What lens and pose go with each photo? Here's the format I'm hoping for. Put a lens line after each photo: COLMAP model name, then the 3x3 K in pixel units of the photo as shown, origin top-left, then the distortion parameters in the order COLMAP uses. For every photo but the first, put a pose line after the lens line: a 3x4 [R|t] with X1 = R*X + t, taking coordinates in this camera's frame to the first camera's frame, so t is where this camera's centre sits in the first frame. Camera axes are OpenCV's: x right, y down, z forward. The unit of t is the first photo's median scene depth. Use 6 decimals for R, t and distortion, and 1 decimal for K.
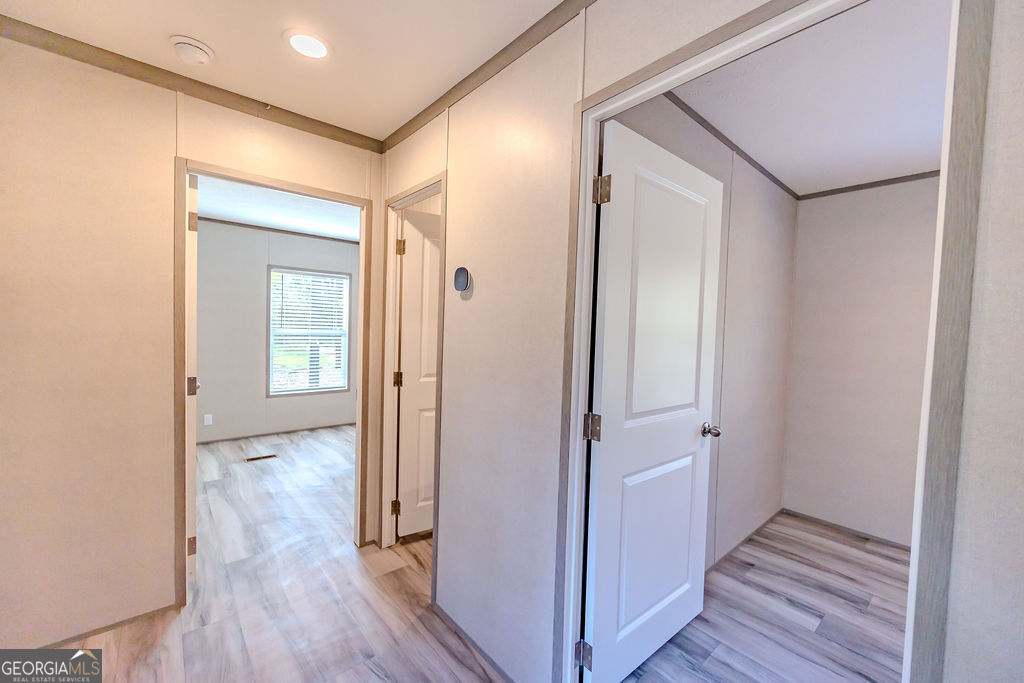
lens RADIAL K [[412.9, 0, 508.9], [0, 412.9, 345.5], [0, 0, 1]] dist [0.010378, 0.000203]
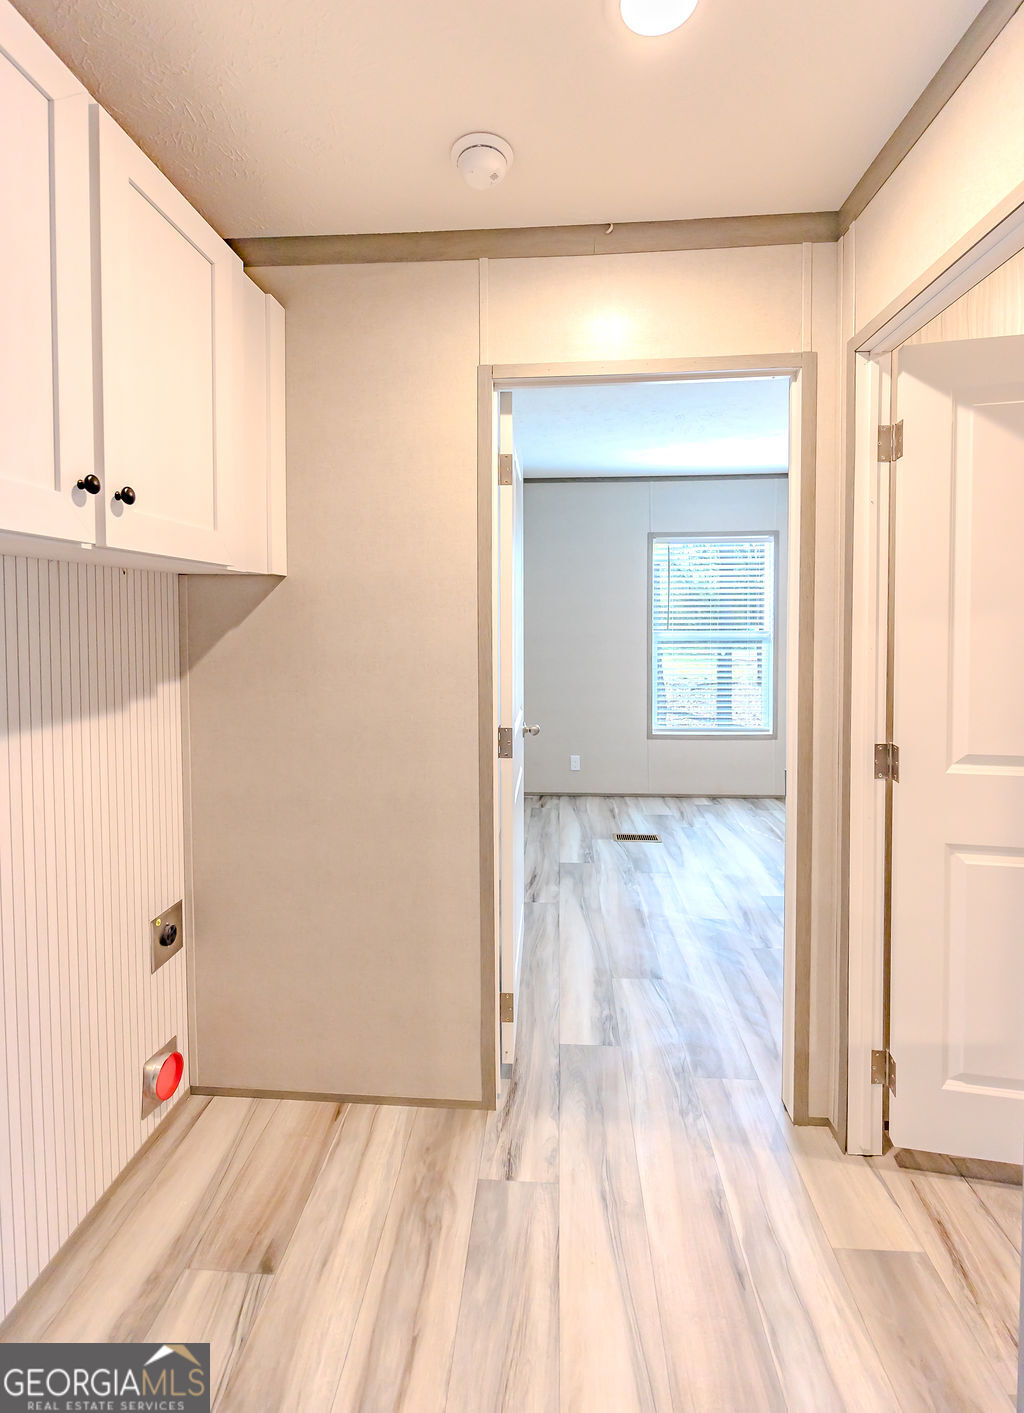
lens RADIAL K [[630.6, 0, 514.0], [0, 630.6, 629.2], [0, 0, 1]] dist [-0.006257, 0.000003]
pose [[0.719454, -0.016996, -0.694332, -0.093177], [-0.002928, 0.999617, -0.027503, -0.030970], [0.694534, 0.021820, 0.719129, 0.275235]]
